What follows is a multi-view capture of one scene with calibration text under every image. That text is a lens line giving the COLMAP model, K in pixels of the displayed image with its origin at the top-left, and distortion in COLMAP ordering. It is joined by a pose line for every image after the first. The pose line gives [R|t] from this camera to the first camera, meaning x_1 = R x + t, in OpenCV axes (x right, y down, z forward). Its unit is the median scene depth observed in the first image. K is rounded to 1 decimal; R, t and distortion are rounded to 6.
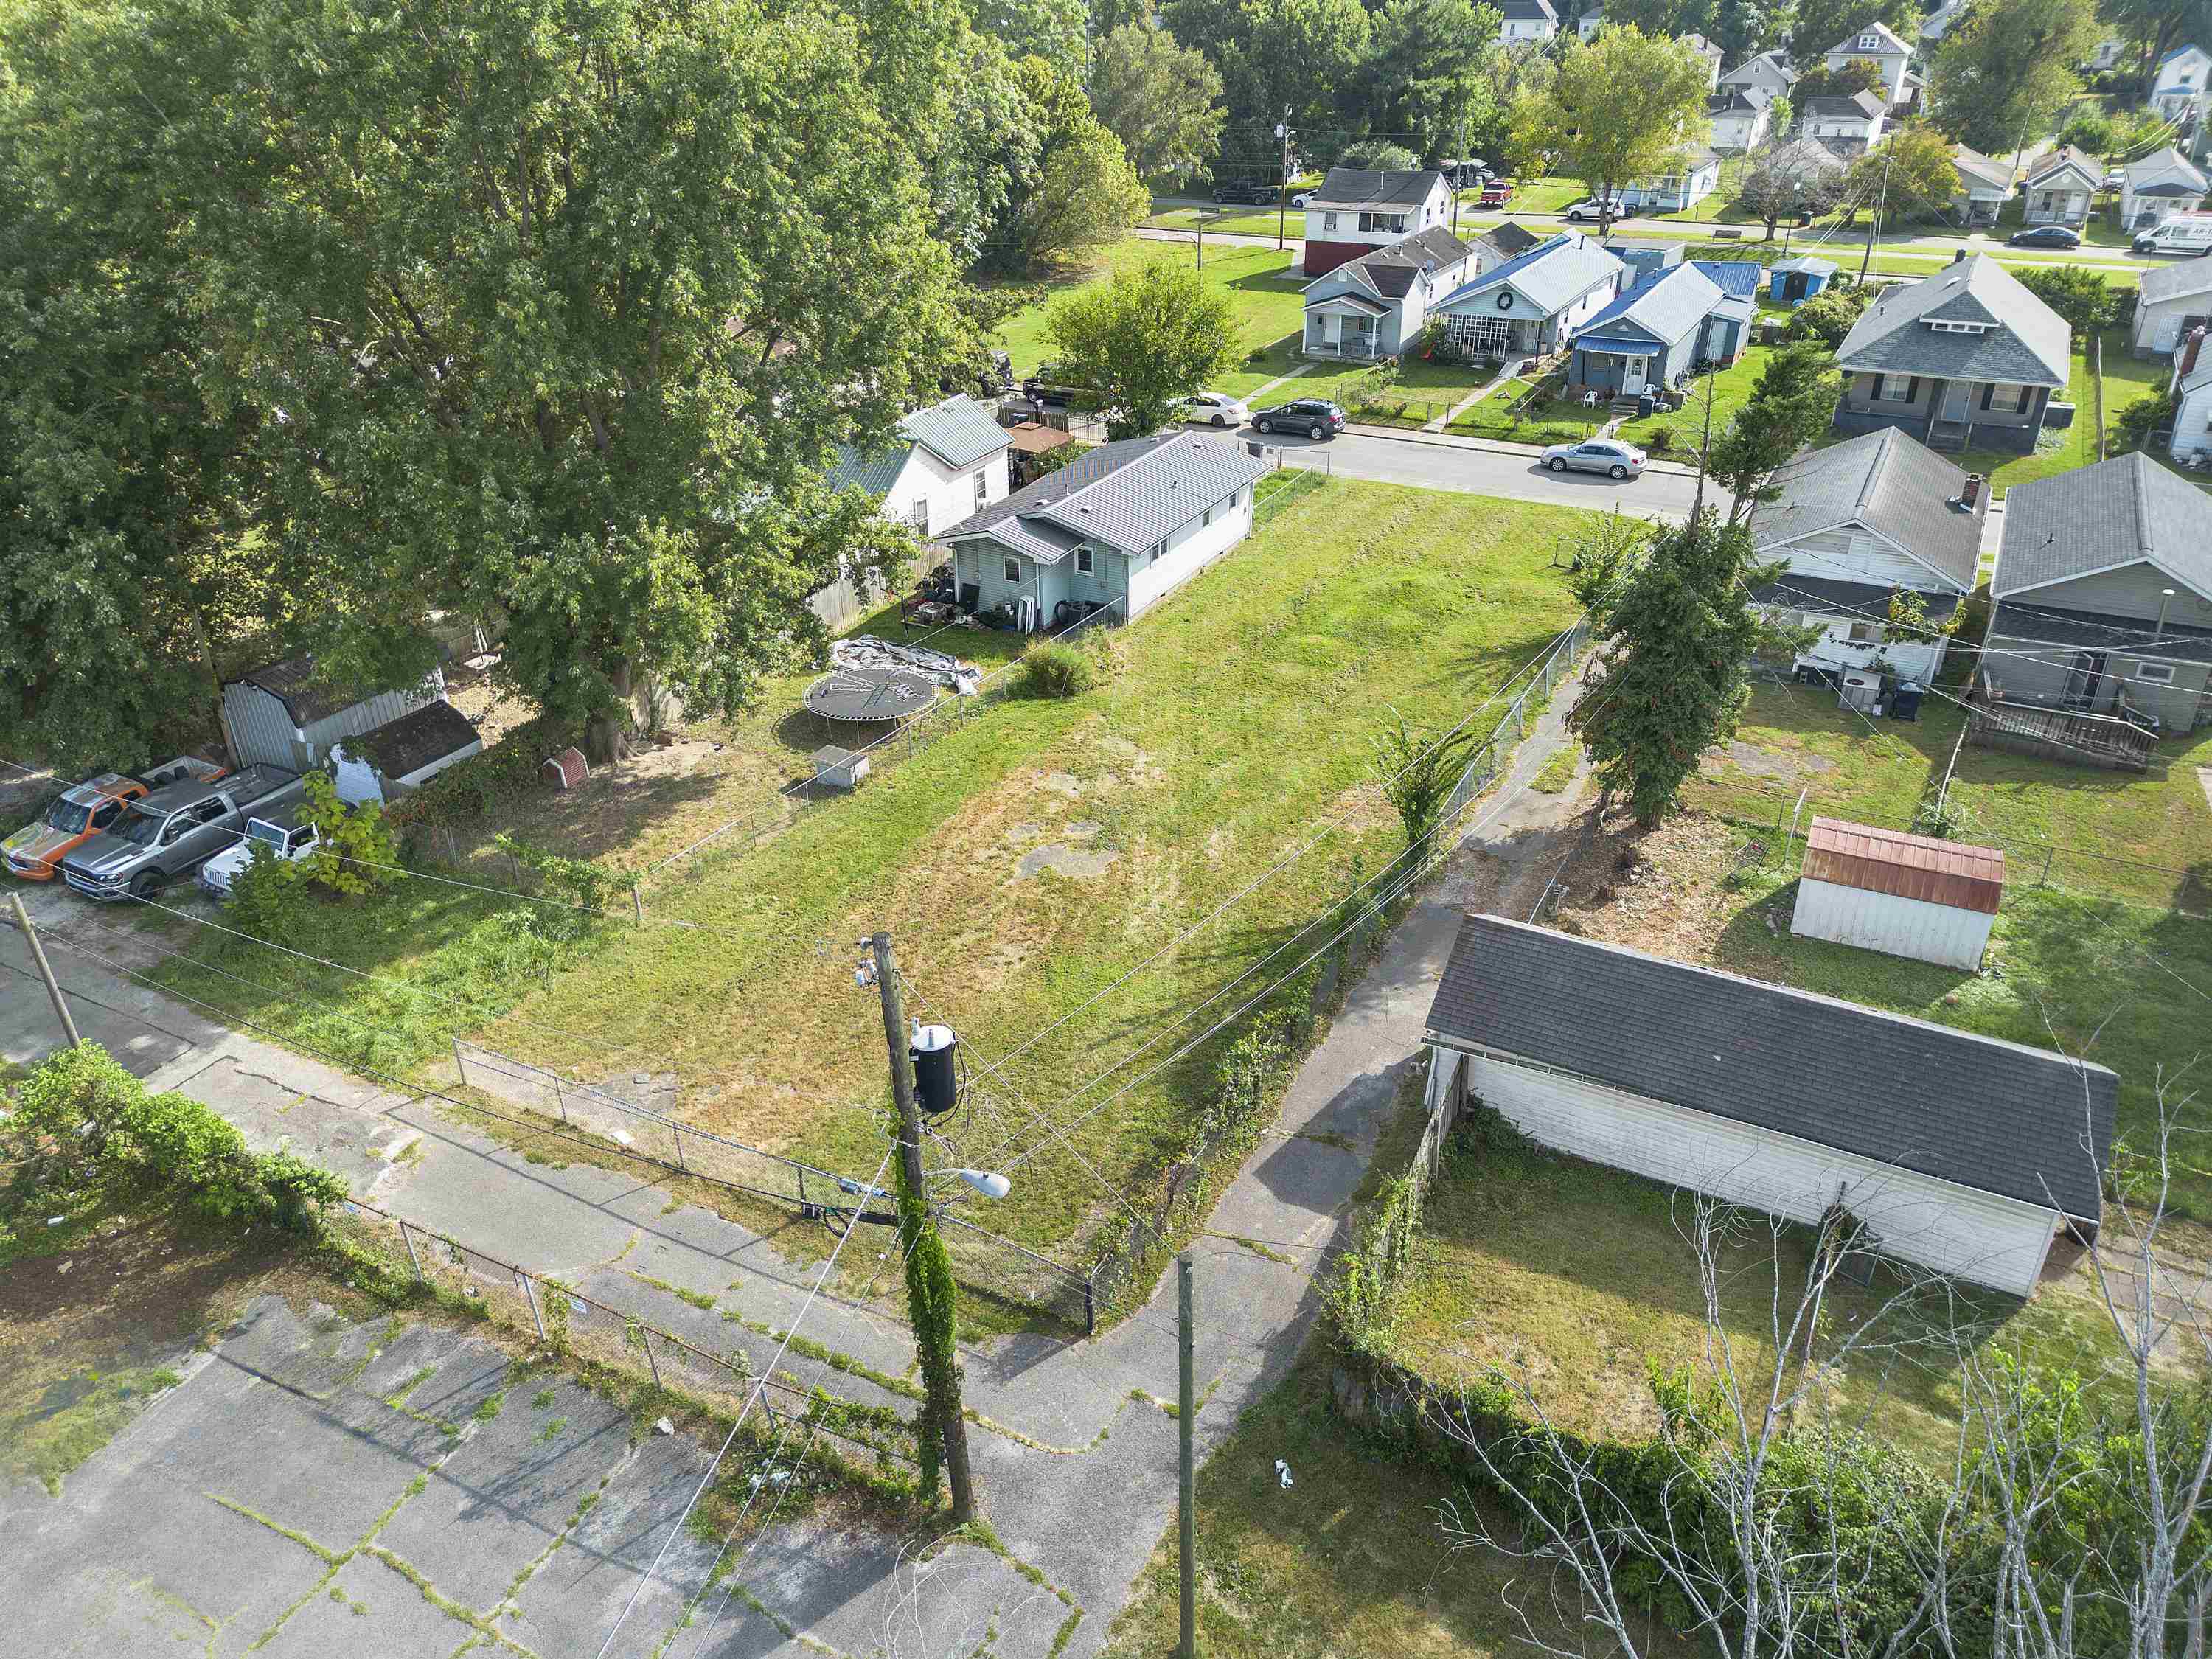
lens RADIAL K [[1567.2, 0, 1106.0], [0, 1567.2, 829.5], [0, 0, 1]] dist [0.059830, -0.057782]
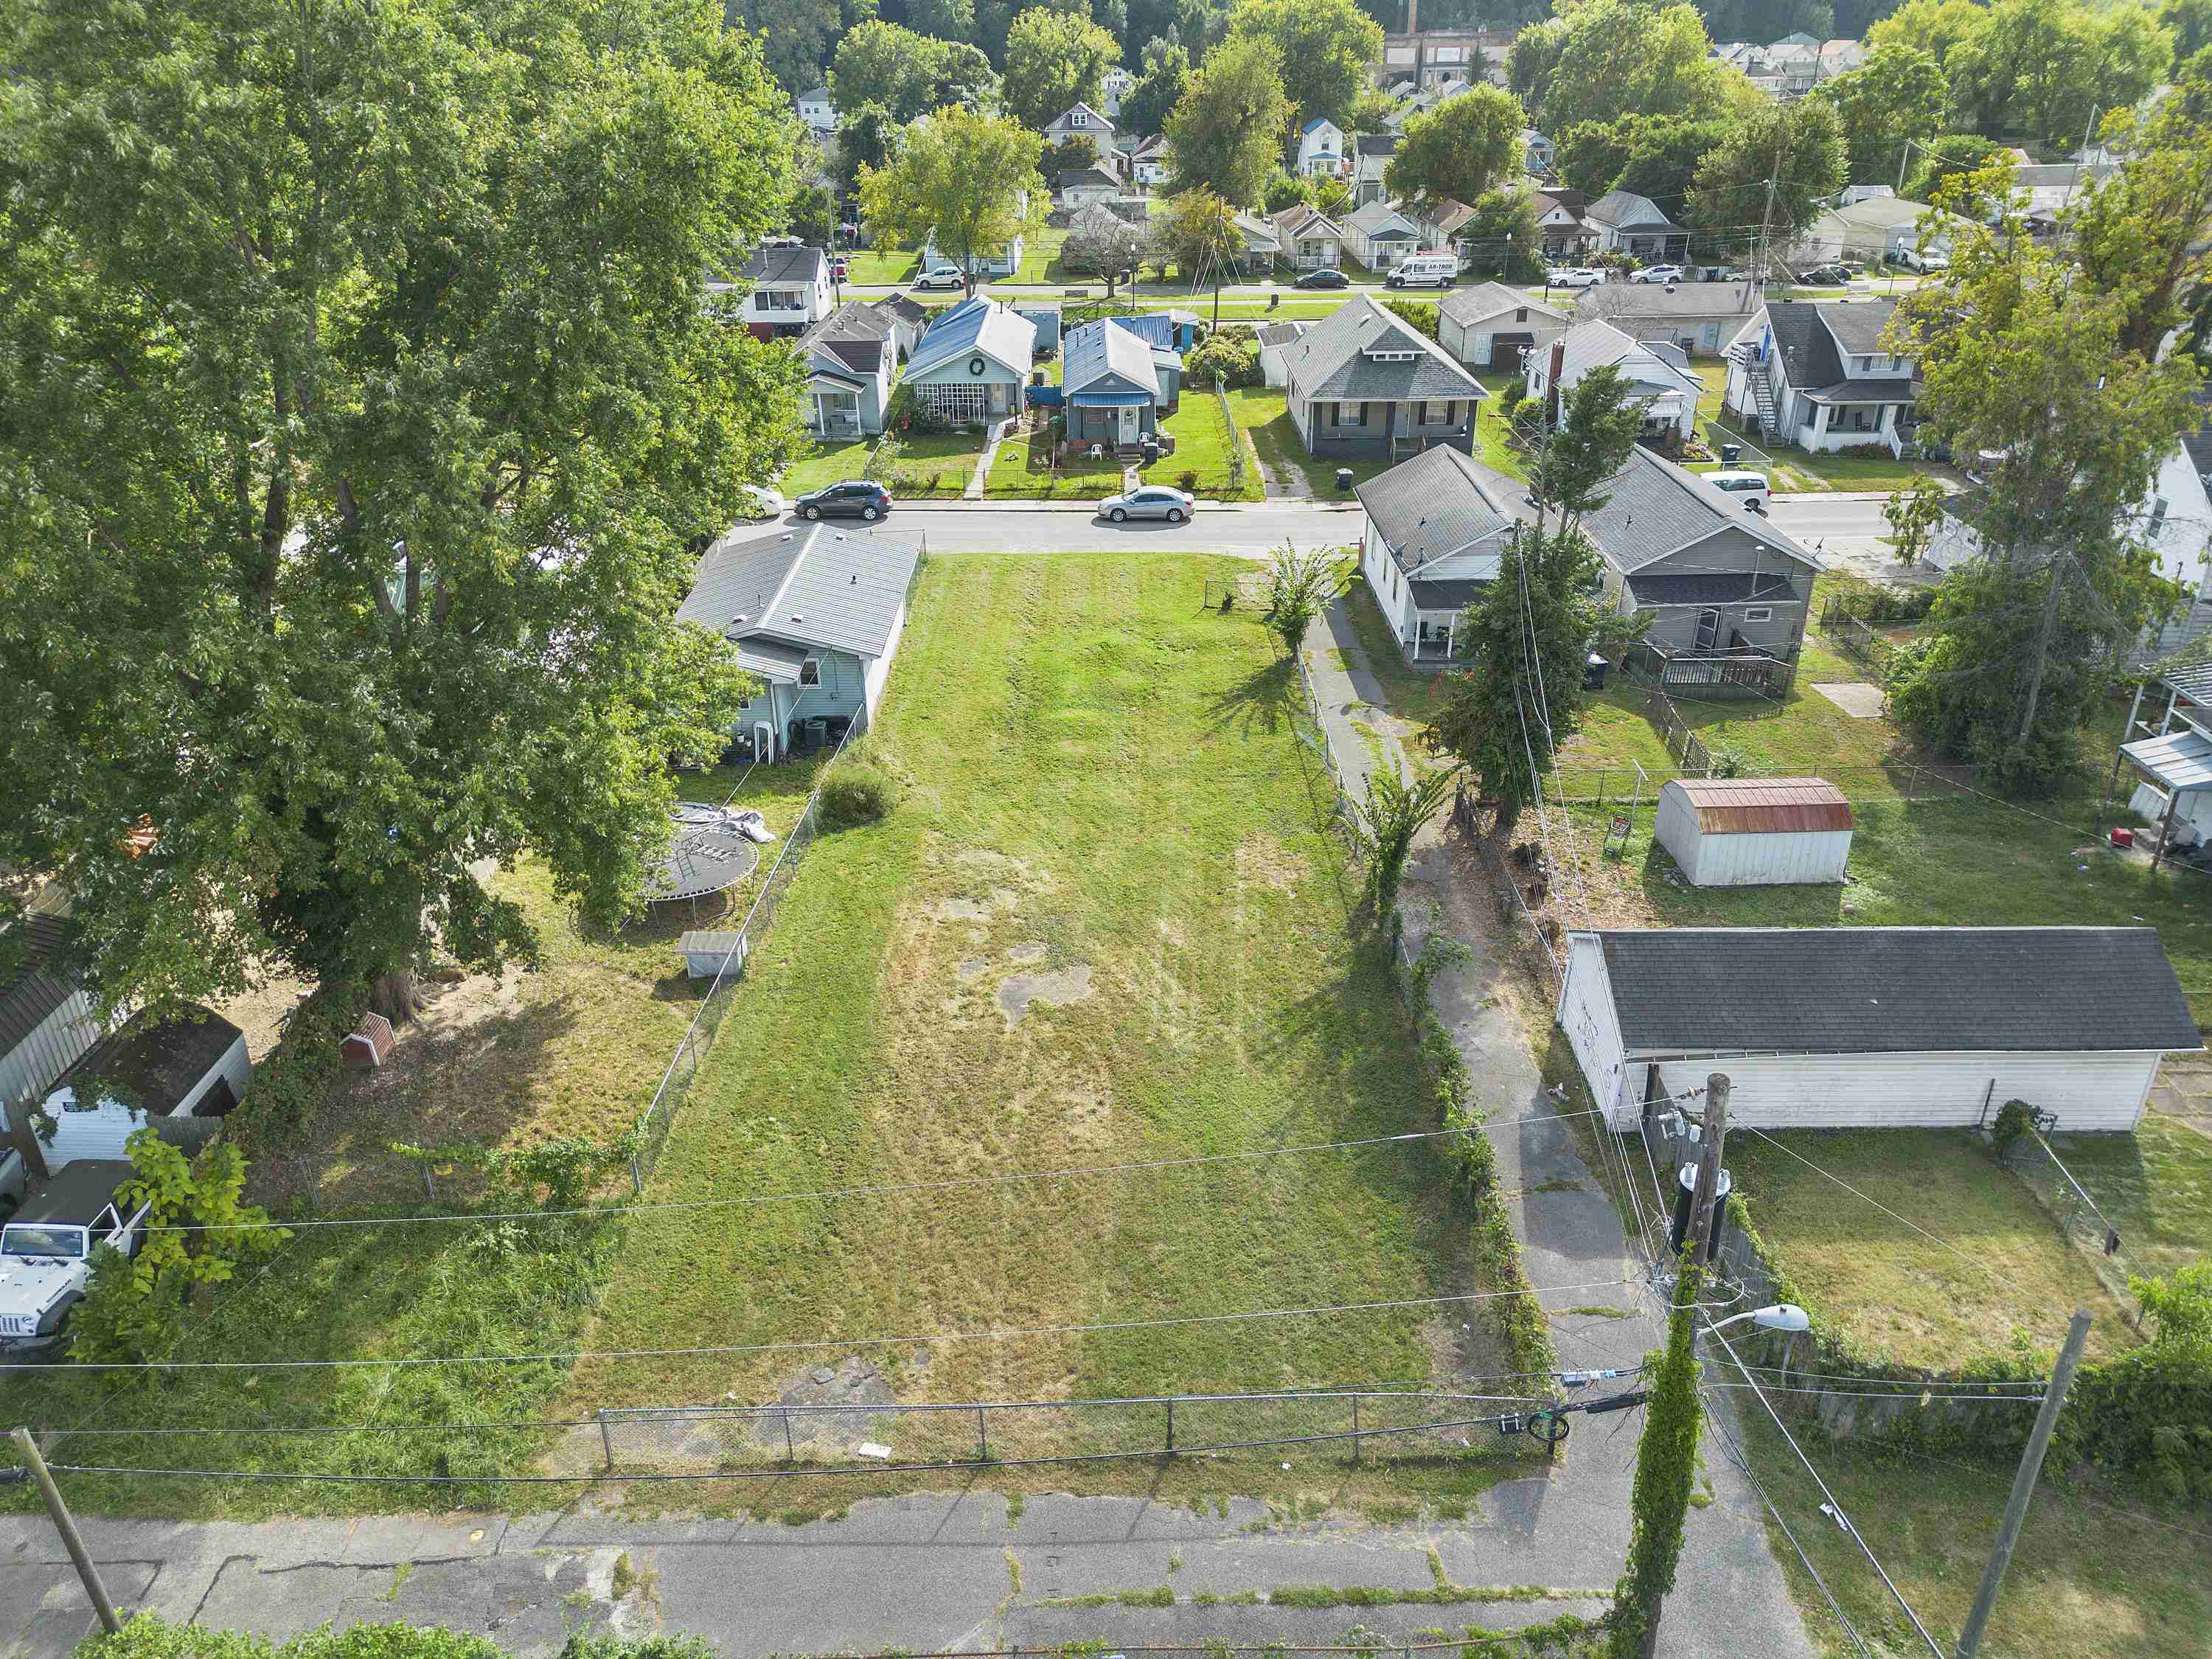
lens RADIAL K [[1562.8, 0, 1109.0], [0, 1562.8, 836.8], [0, 0, 1]] dist [0.072298, -0.073498]
pose [[0.880049, -0.210575, 0.425643, -0.225297], [0.226681, 0.973881, 0.013119, -0.043576], [-0.417287, 0.084940, 0.904796, 0.093844]]
